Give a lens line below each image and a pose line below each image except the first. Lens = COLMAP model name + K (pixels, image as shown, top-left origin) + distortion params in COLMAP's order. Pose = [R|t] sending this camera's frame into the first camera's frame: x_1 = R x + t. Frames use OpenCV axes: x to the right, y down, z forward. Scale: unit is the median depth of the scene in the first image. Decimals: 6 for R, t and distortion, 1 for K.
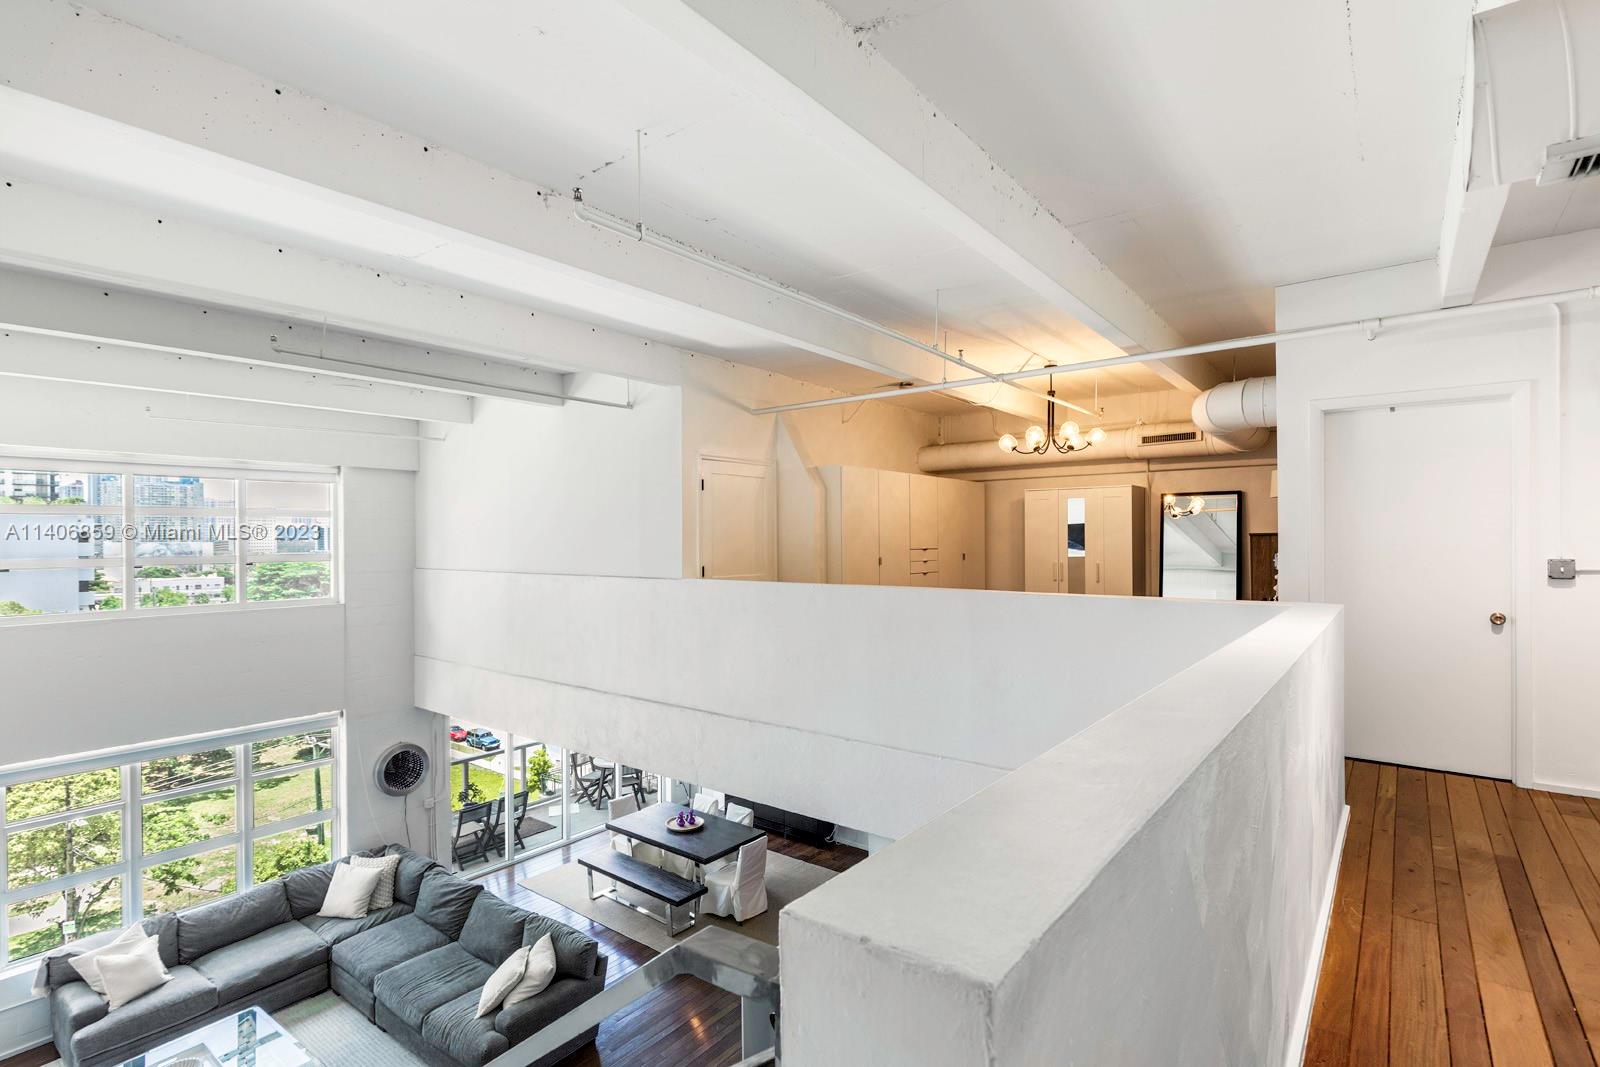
lens RADIAL K [[768.9, 0, 799.9], [0, 768.9, 539.7], [0, 0, 1]] dist [-0.001064, 0.000280]
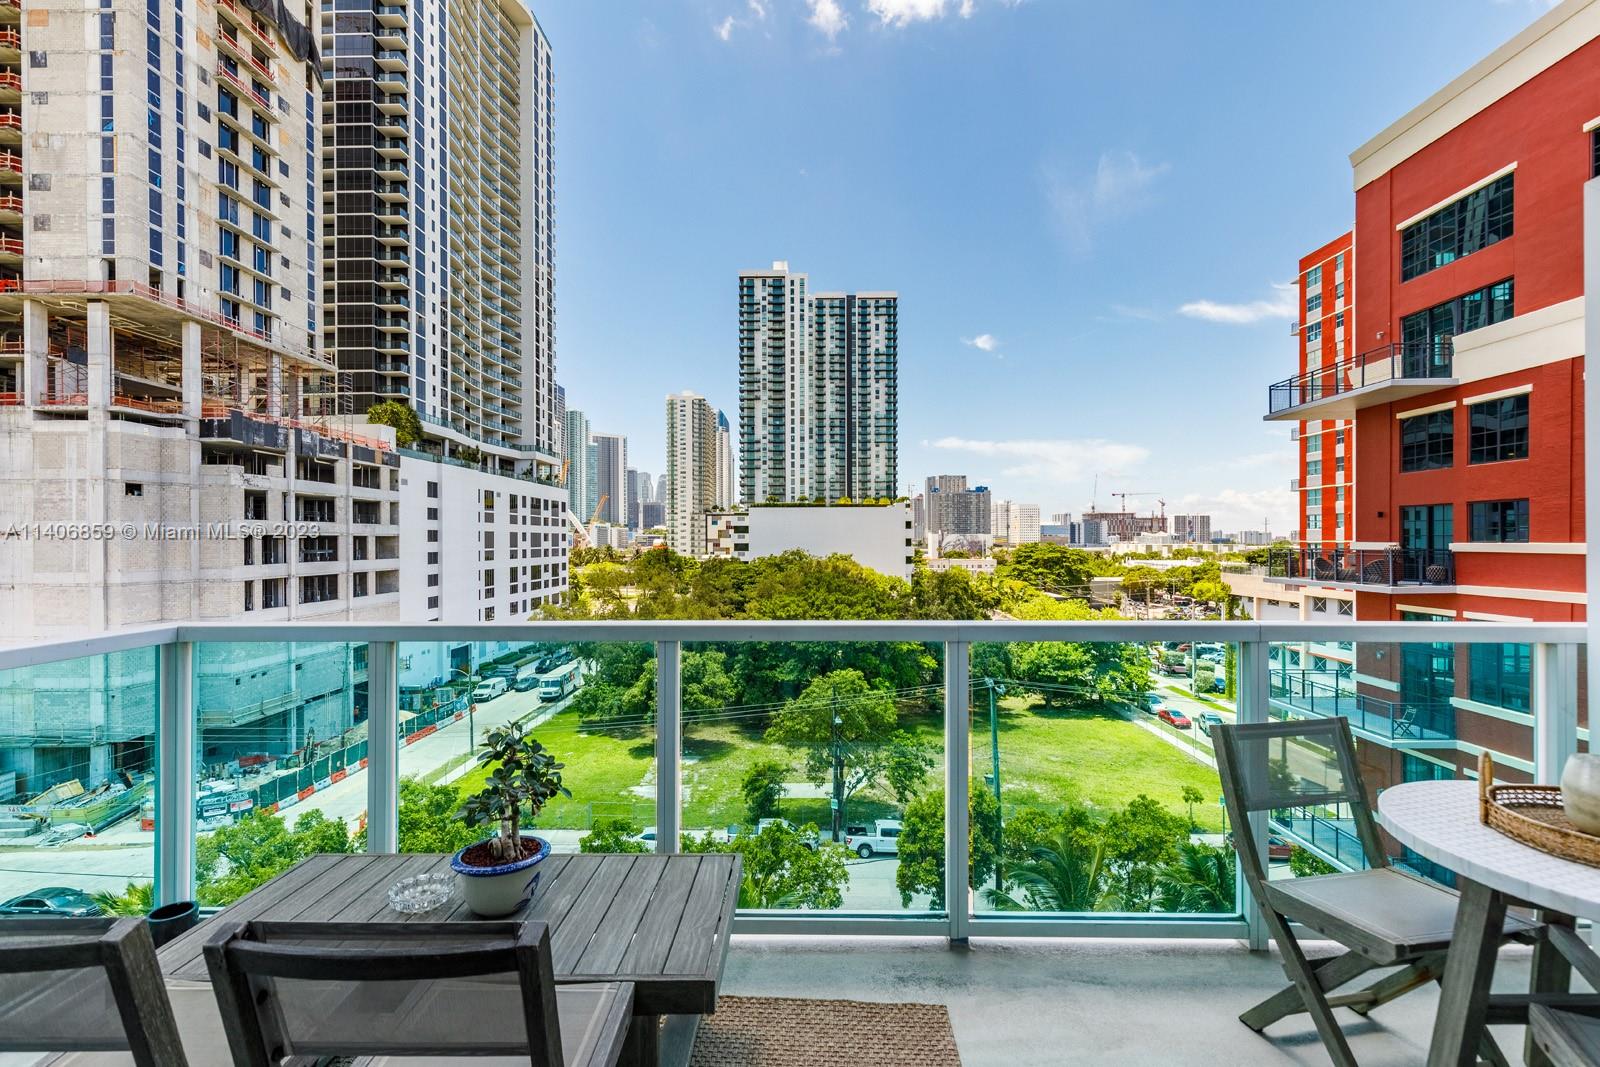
lens RADIAL K [[714.8, 0, 801.3], [0, 714.8, 538.3], [0, 0, 1]] dist [0.003580, 0.000284]
pose [[0.601709, 0.003861, -0.798706, -0.384175], [-0.004139, 0.999990, 0.001715, 0.405476], [0.798705, 0.002274, 0.601719, 1.413451]]
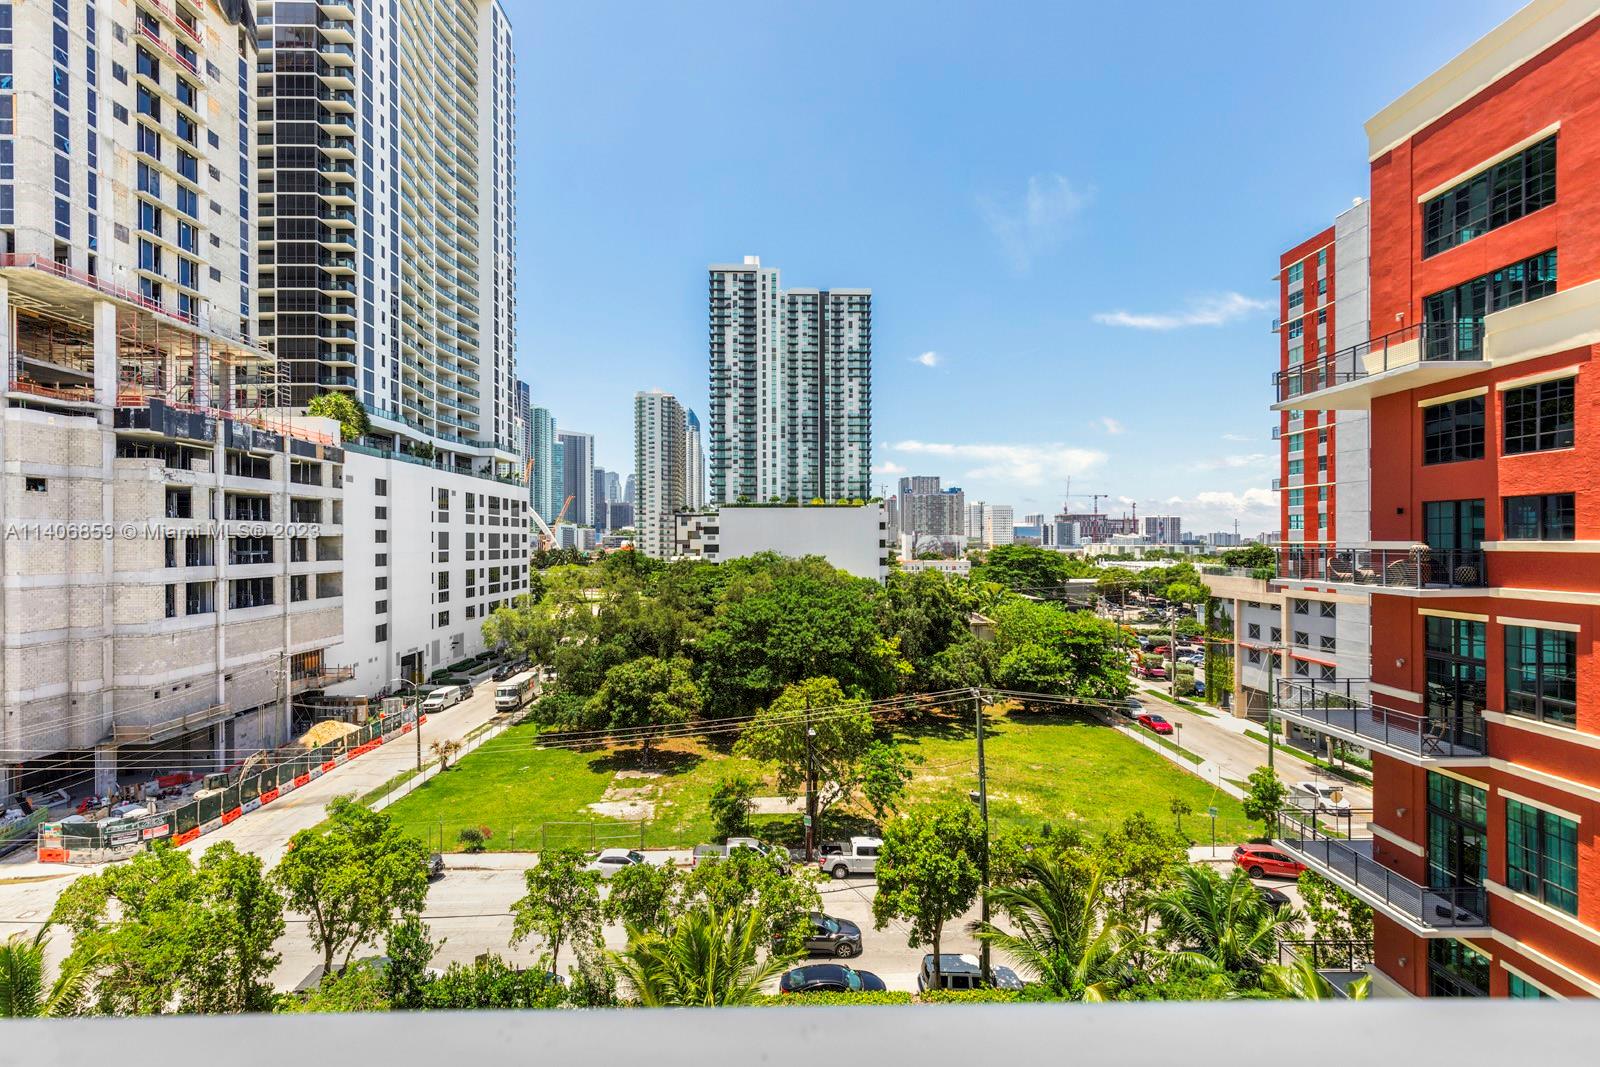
lens RADIAL K [[724.2, 0, 800.6], [0, 724.2, 537.9], [0, 0, 1]] dist [0.005443, 0.000157]
pose [[0.631371, 0.001872, -0.775479, -0.611638], [-0.004350, 0.999990, -0.001127, 0.418125], [0.775469, 0.004085, 0.631372, 1.594322]]
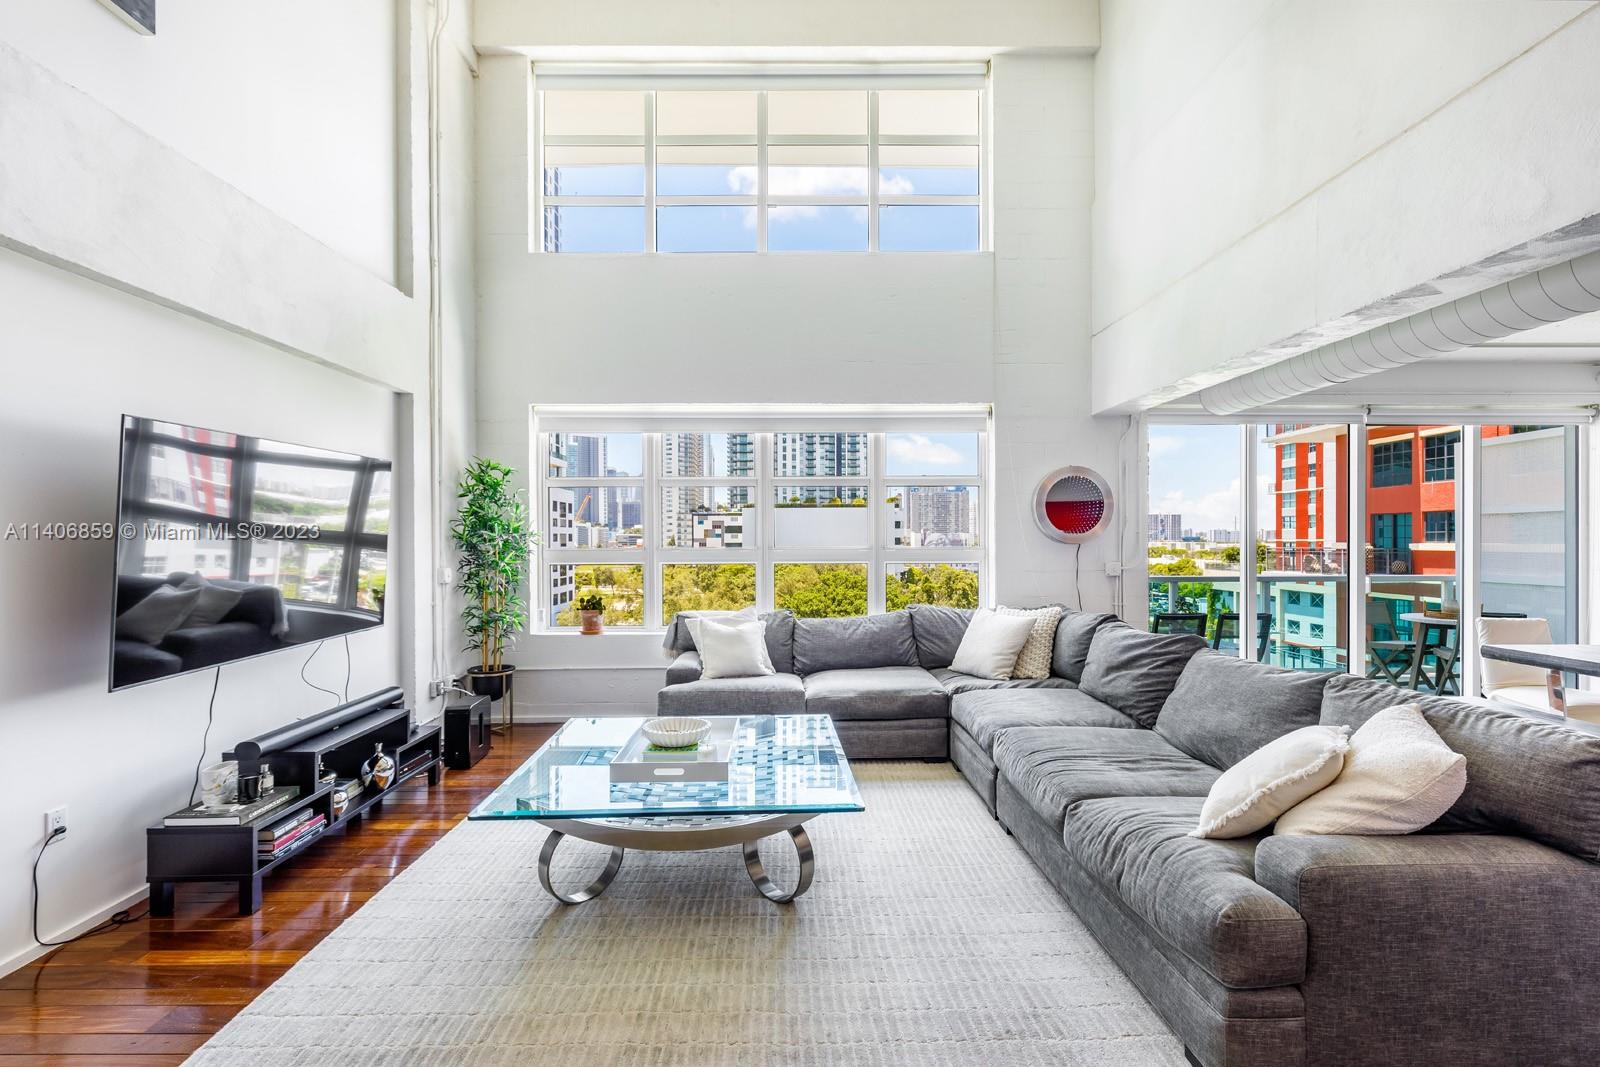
lens RADIAL K [[716.9, 0, 799.0], [0, 716.9, 538.9], [0, 0, 1]] dist [-0.003540, -0.000385]
pose [[0.625790, 0.004061, -0.779981, -0.221965], [-0.001937, 0.999991, 0.003653, 0.389715], [0.779989, -0.000775, 0.625792, 0.518702]]
